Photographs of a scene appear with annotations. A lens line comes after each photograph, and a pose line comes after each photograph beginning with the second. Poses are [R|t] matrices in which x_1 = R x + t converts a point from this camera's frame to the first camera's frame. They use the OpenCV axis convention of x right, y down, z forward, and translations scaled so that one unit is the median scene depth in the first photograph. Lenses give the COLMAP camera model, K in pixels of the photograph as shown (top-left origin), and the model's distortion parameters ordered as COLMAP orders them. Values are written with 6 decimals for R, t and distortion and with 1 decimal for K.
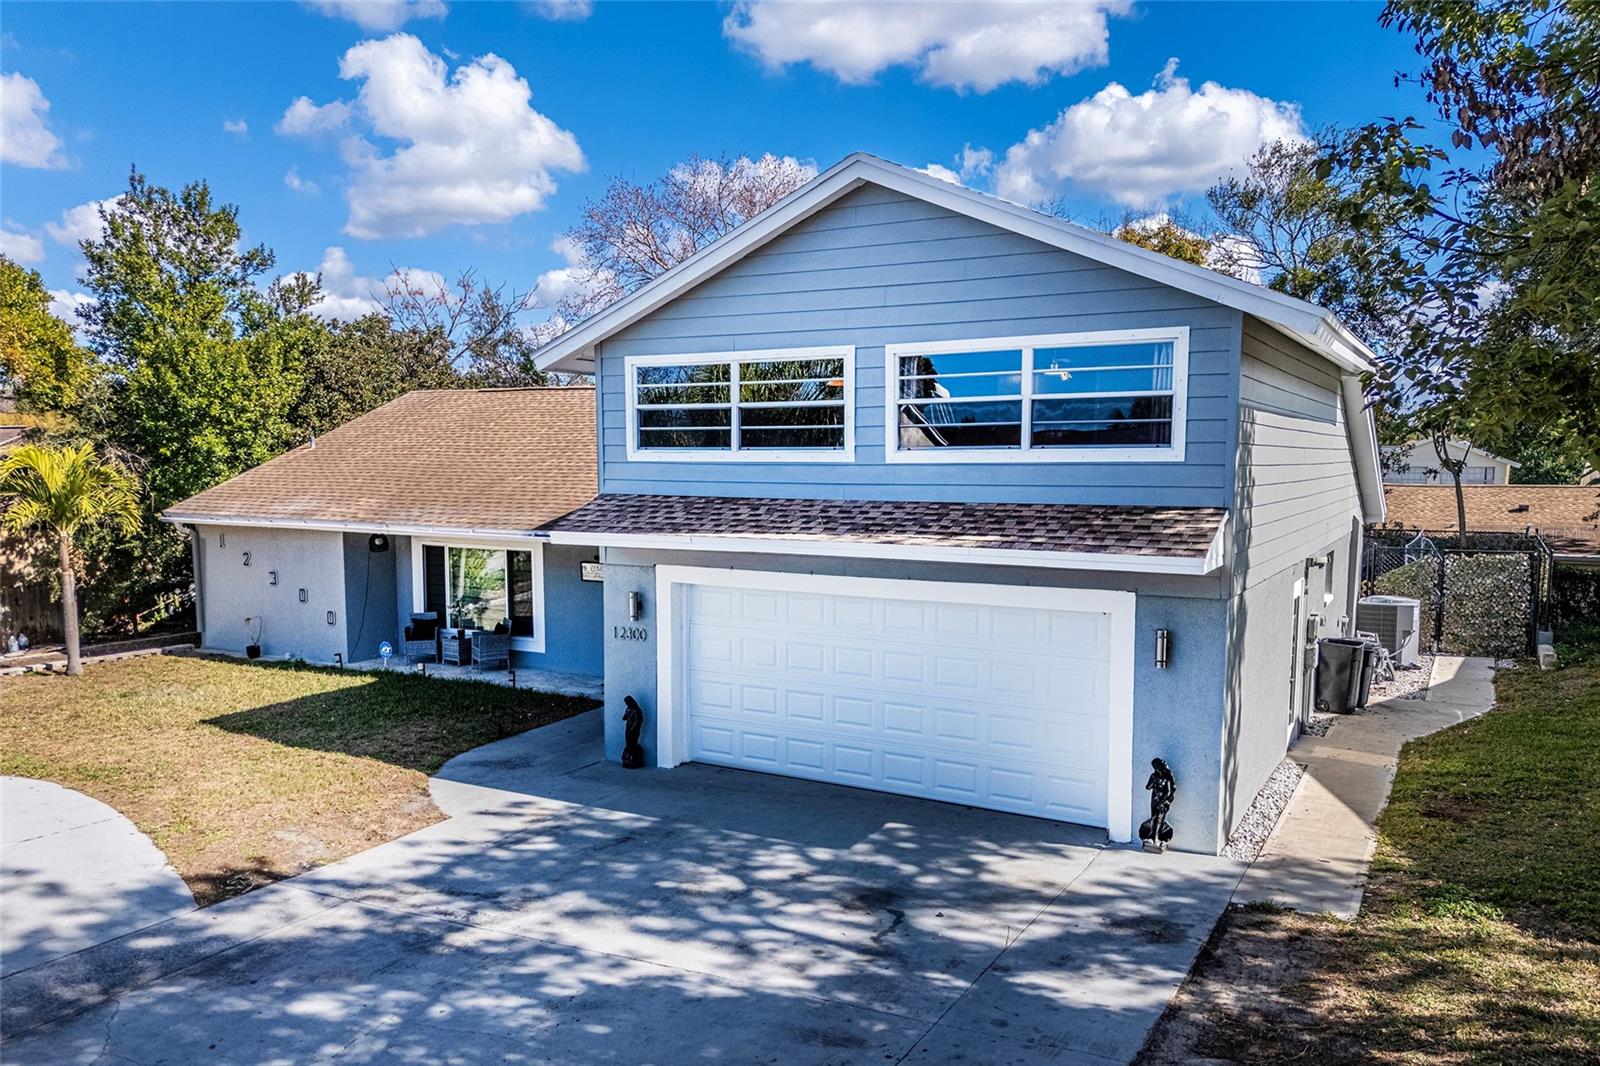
lens RADIAL K [[1178.8, 0, 800.0], [0, 1178.8, 533.0], [0, 0, 1]] dist [0.007194, 0.003886]
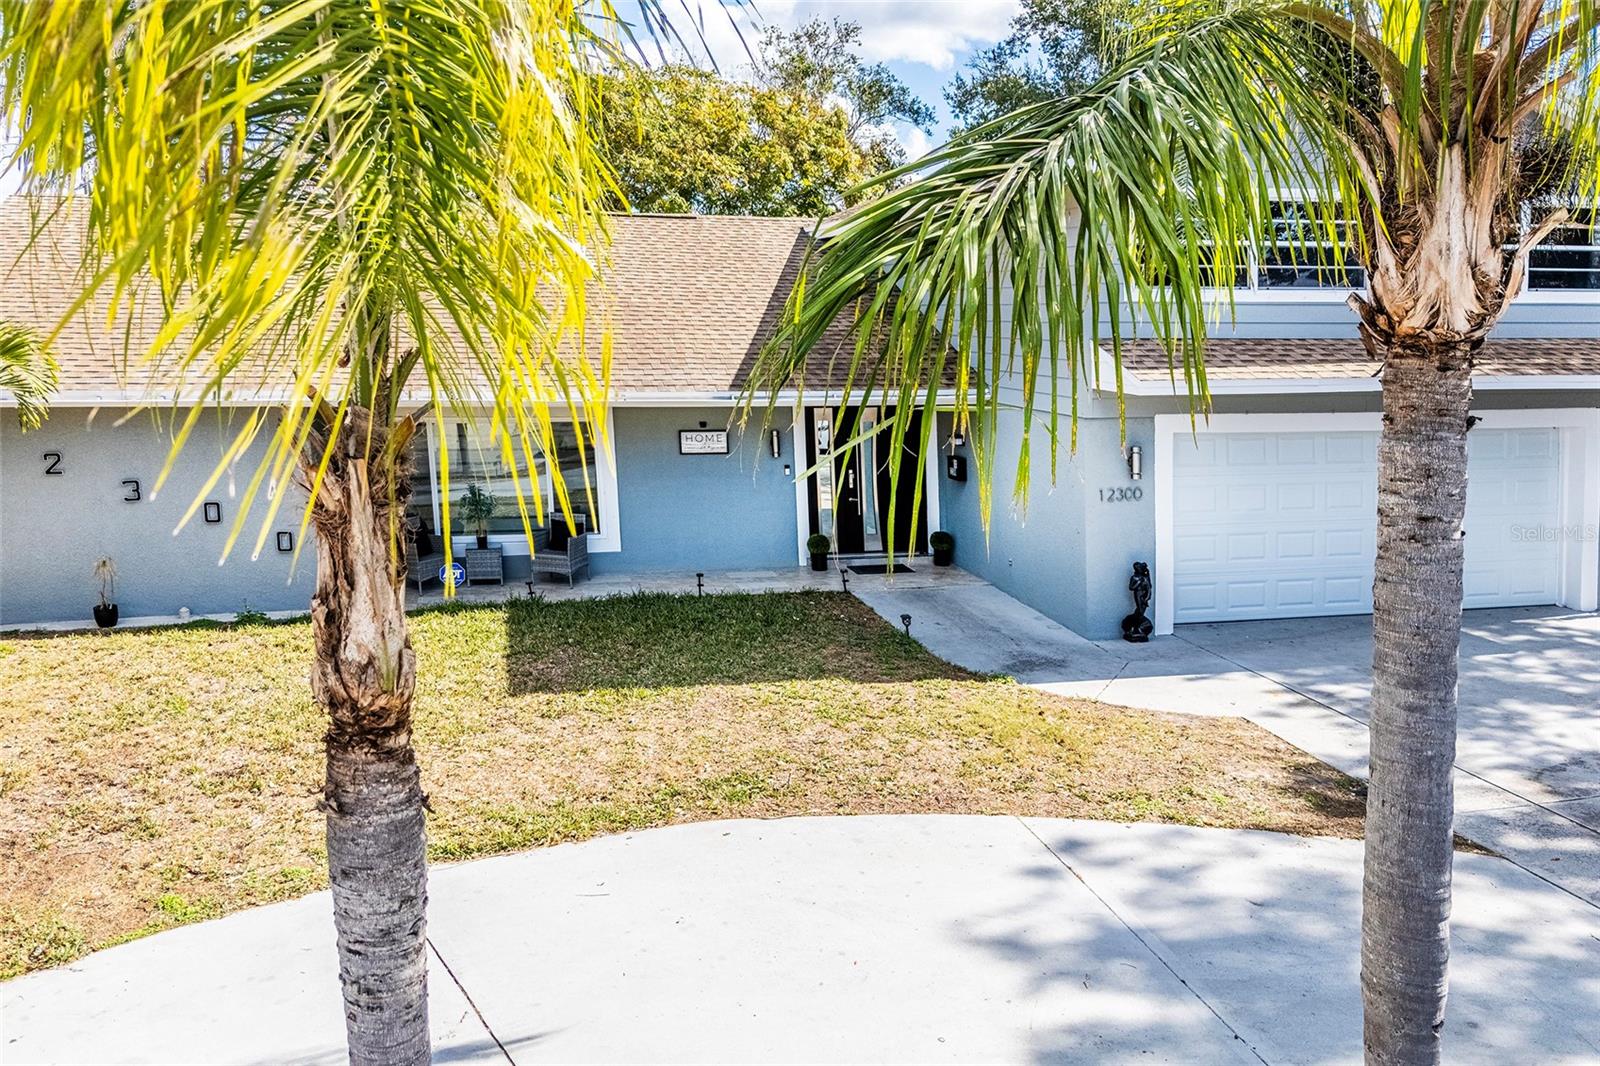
lens RADIAL K [[1257.7, 0, 800.0], [0, 1257.7, 533.0], [0, 0, 1]] dist [0.007210, 0.002480]
pose [[0.745387, -0.117586, 0.656179, -1.035524], [0.033431, 0.989676, 0.139371, -0.030742], [-0.665793, -0.081949, 0.741623, 0.491987]]
